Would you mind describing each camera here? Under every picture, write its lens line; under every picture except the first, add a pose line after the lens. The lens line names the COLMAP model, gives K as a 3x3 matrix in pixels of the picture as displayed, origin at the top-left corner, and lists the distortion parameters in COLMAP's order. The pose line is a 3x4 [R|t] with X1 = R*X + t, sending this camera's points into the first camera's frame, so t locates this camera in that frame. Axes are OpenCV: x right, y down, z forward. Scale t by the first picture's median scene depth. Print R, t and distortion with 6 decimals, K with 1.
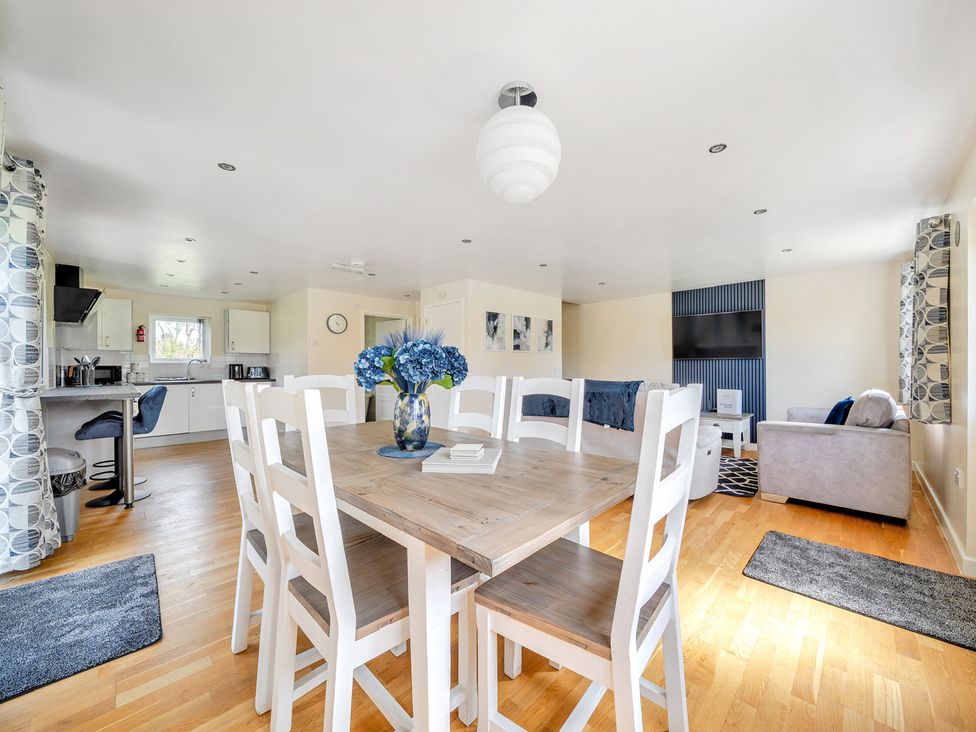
lens RADIAL K [[374.1, 0, 500.3], [0, 374.1, 368.2], [0, 0, 1]] dist [-0.006488, -0.000189]
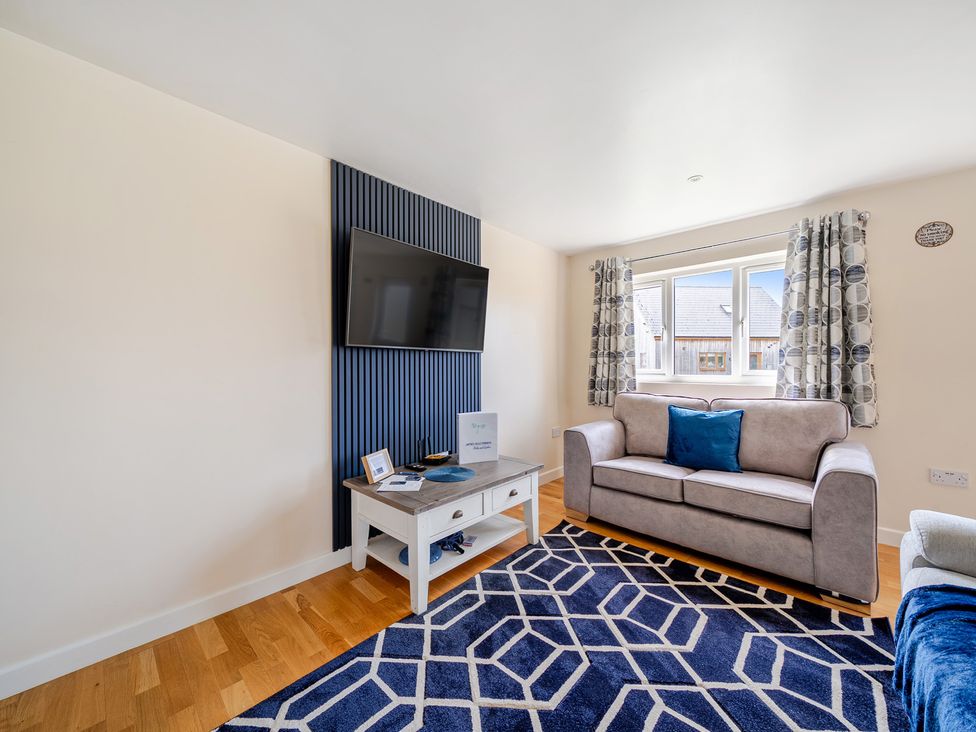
lens RADIAL K [[374.1, 0, 483.5], [0, 374.1, 365.5], [0, 0, 1]] dist [-0.006488, -0.000189]
pose [[-0.008718, 0.003576, 0.999956, 0.104839], [0.004966, 0.999981, -0.003532, -0.002556], [-0.999950, 0.004934, -0.008736, 0.915461]]
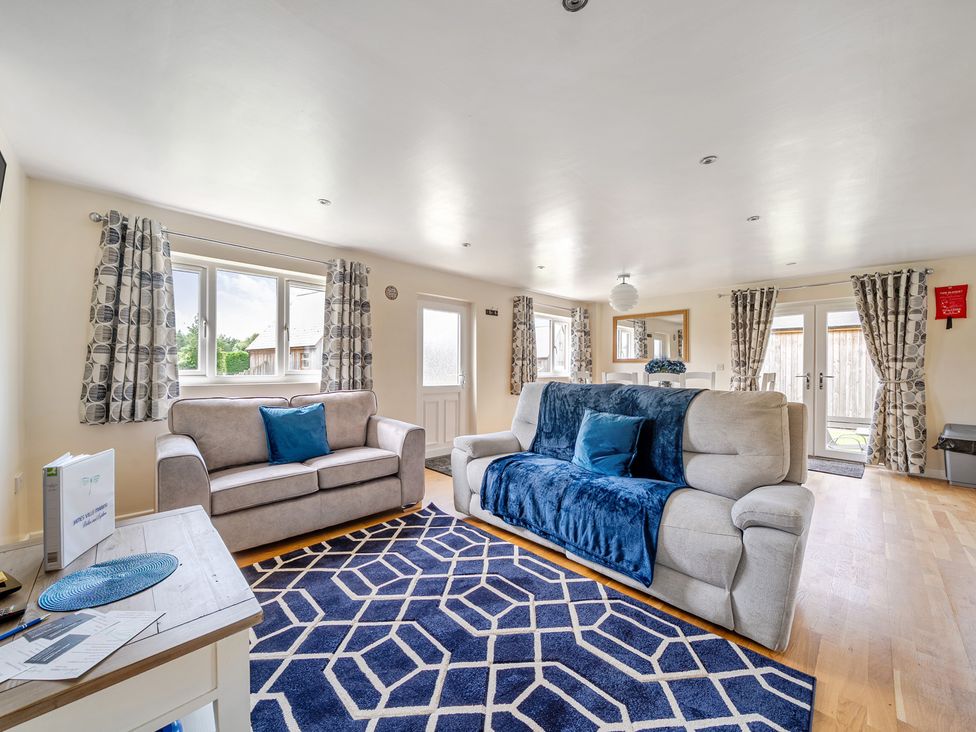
lens RADIAL K [[374.1, 0, 487.5], [0, 374.1, 368.2], [0, 0, 1]] dist [-0.006488, -0.000189]
pose [[-0.999260, -0.002203, 0.038390, 0.295113], [-0.002008, 0.999985, 0.005124, -0.003102], [-0.038401, 0.005043, -0.999250, 1.141362]]
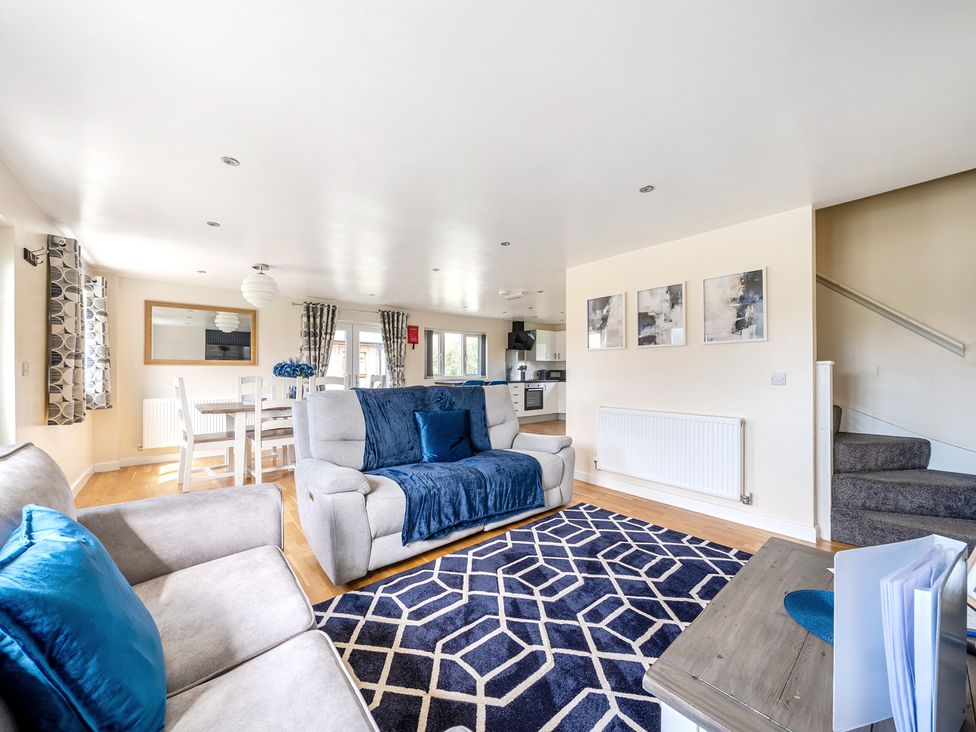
lens RADIAL K [[374.1, 0, 483.9], [0, 374.1, 368.5], [0, 0, 1]] dist [-0.006488, -0.000189]
pose [[-0.113466, -0.004256, -0.993533, 0.695827], [-0.002998, 0.999988, -0.003941, -0.004938], [0.993537, 0.002531, -0.113477, 0.796012]]
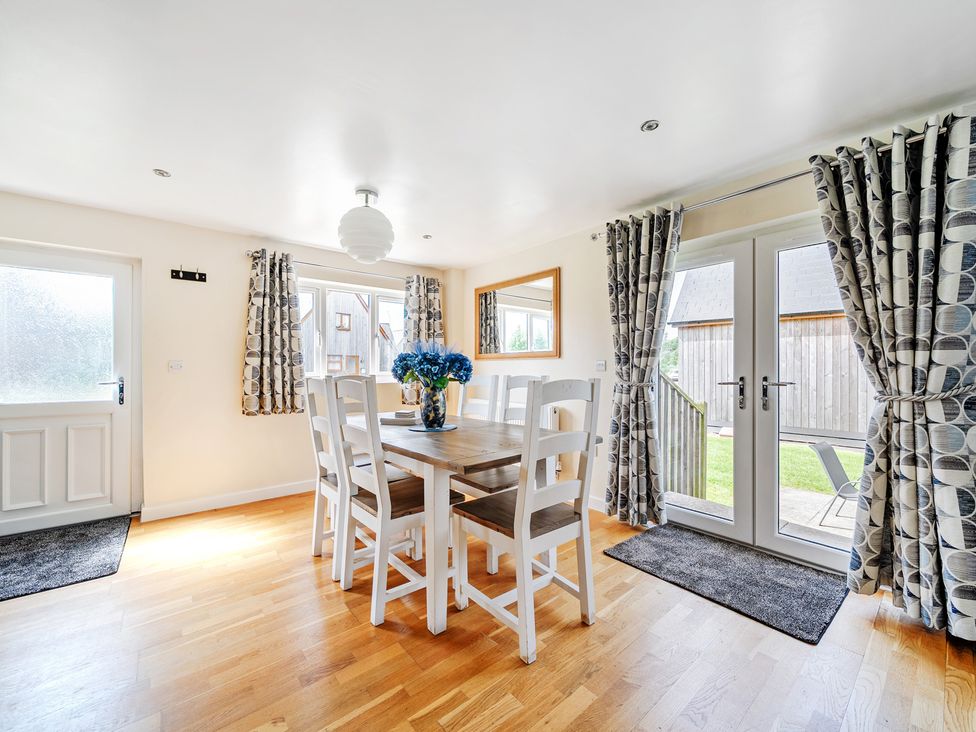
lens RADIAL K [[374.1, 0, 506.5], [0, 374.1, 366.6], [0, 0, 1]] dist [-0.006488, -0.000189]
pose [[-0.994535, 0.006682, 0.104191, -0.194334], [0.007080, 0.999969, 0.003454, -0.003033], [-0.104165, 0.004173, -0.994551, 0.702621]]
